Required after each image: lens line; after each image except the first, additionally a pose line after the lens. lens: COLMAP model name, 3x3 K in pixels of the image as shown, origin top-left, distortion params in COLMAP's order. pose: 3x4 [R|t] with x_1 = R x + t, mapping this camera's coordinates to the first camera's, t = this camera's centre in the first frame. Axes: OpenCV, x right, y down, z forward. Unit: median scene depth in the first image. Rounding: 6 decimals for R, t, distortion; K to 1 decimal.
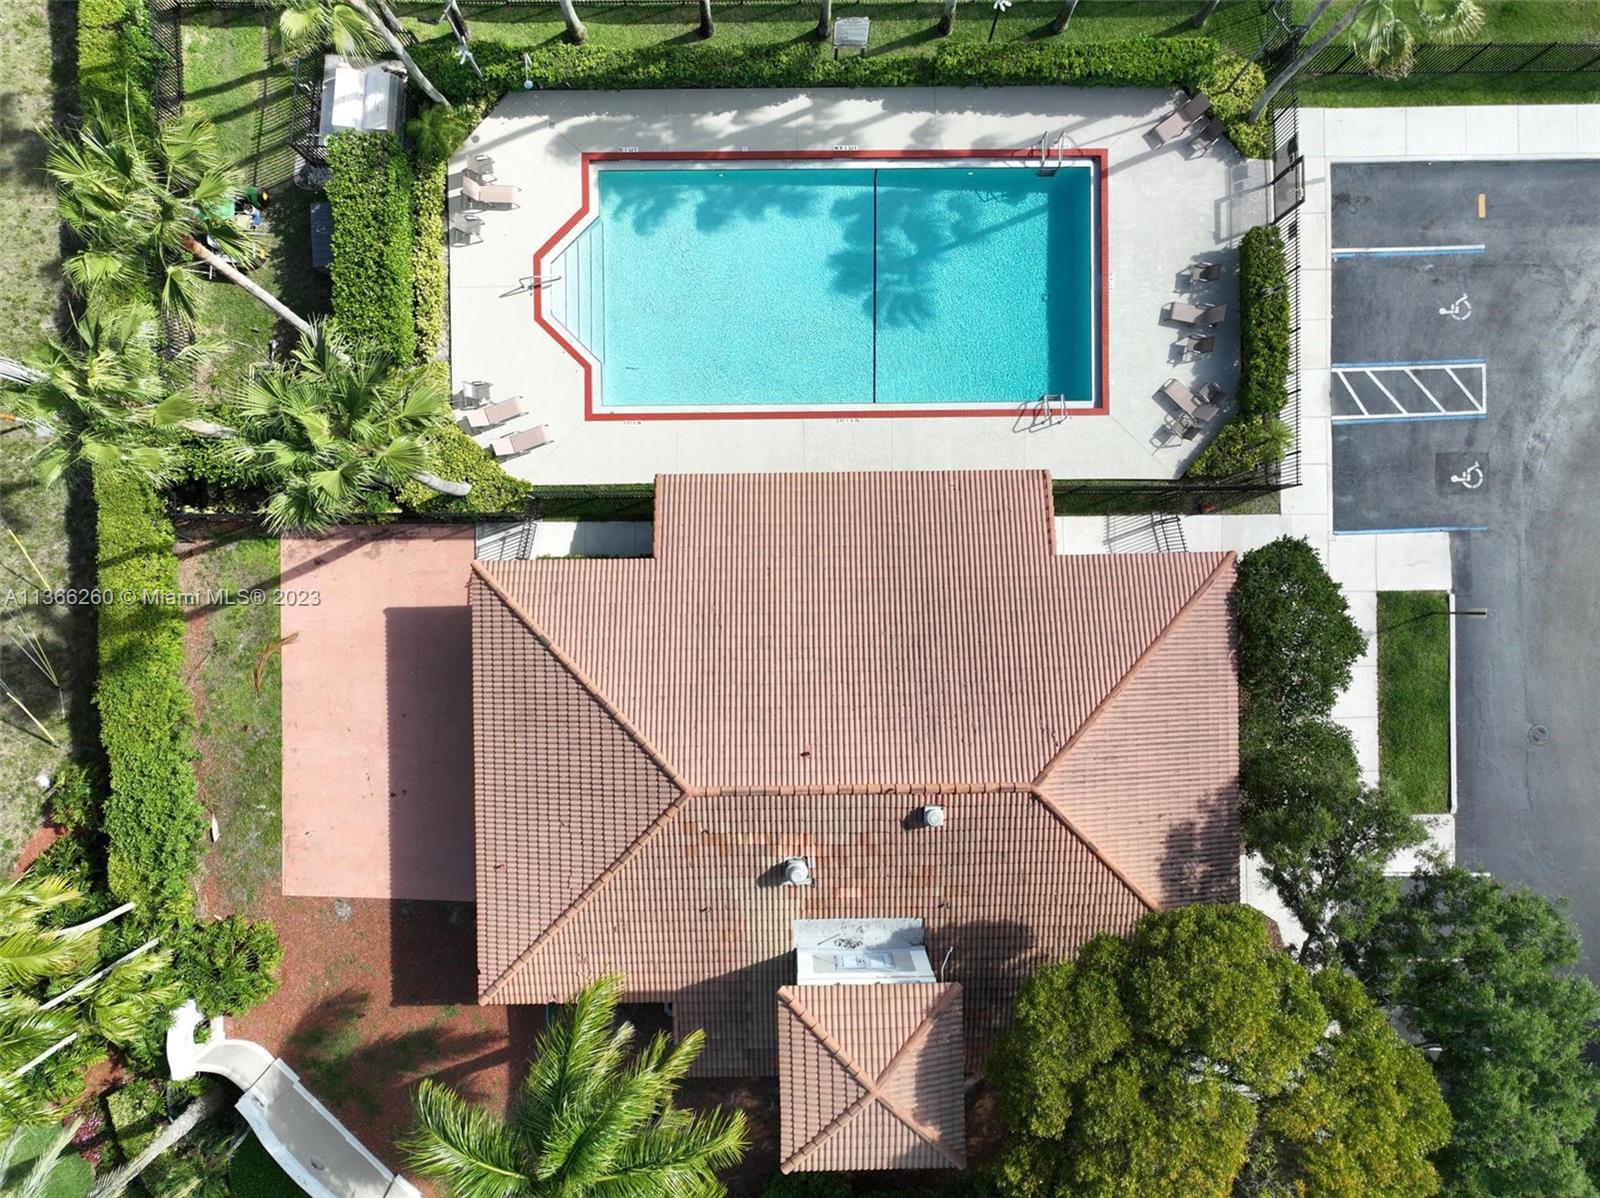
lens RADIAL K [[1105.6, 0, 797.2], [0, 1105.6, 604.7], [0, 0, 1]] dist [-0.004858, 0.021394]
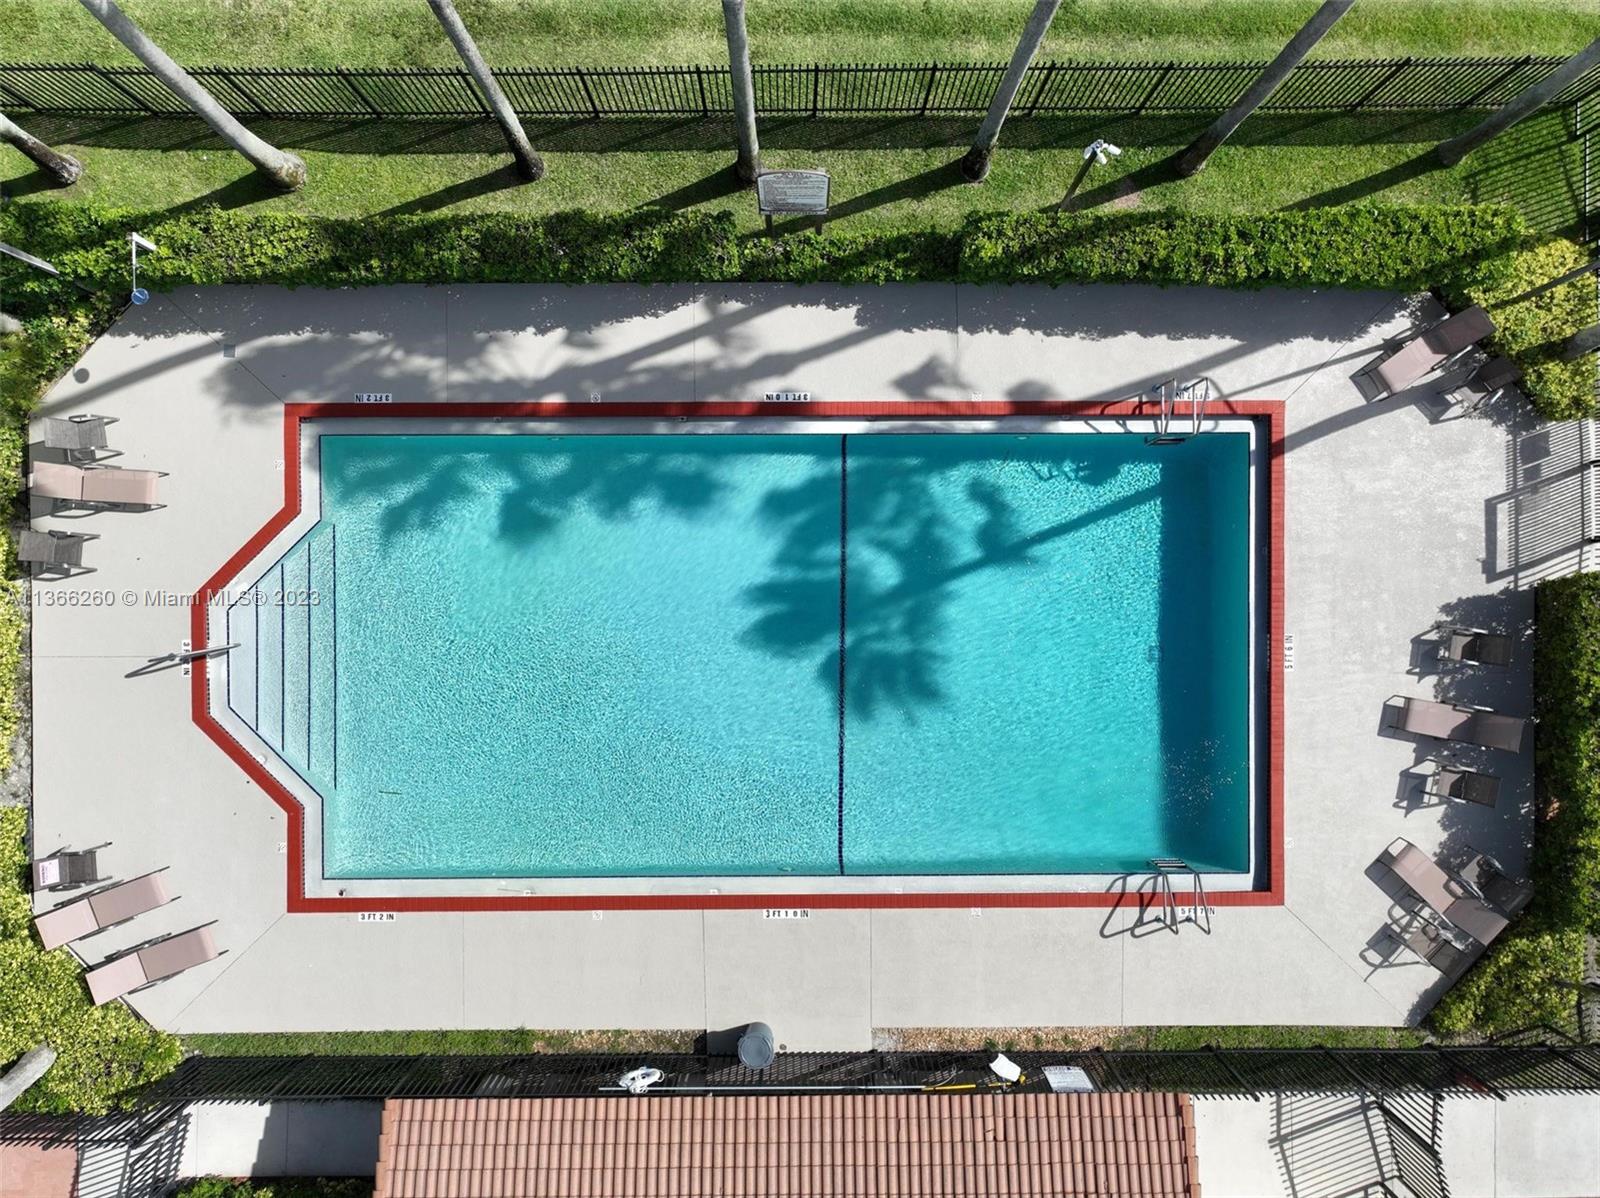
lens RADIAL K [[1105.6, 0, 797.2], [0, 1105.6, 604.7], [0, 0, 1]] dist [-0.004858, 0.021394]
pose [[0.999979, 0.006426, -0.001140, 0.050175], [-0.006422, 0.999975, 0.003058, -0.315894], [0.001160, -0.003051, 0.999995, 0.473449]]
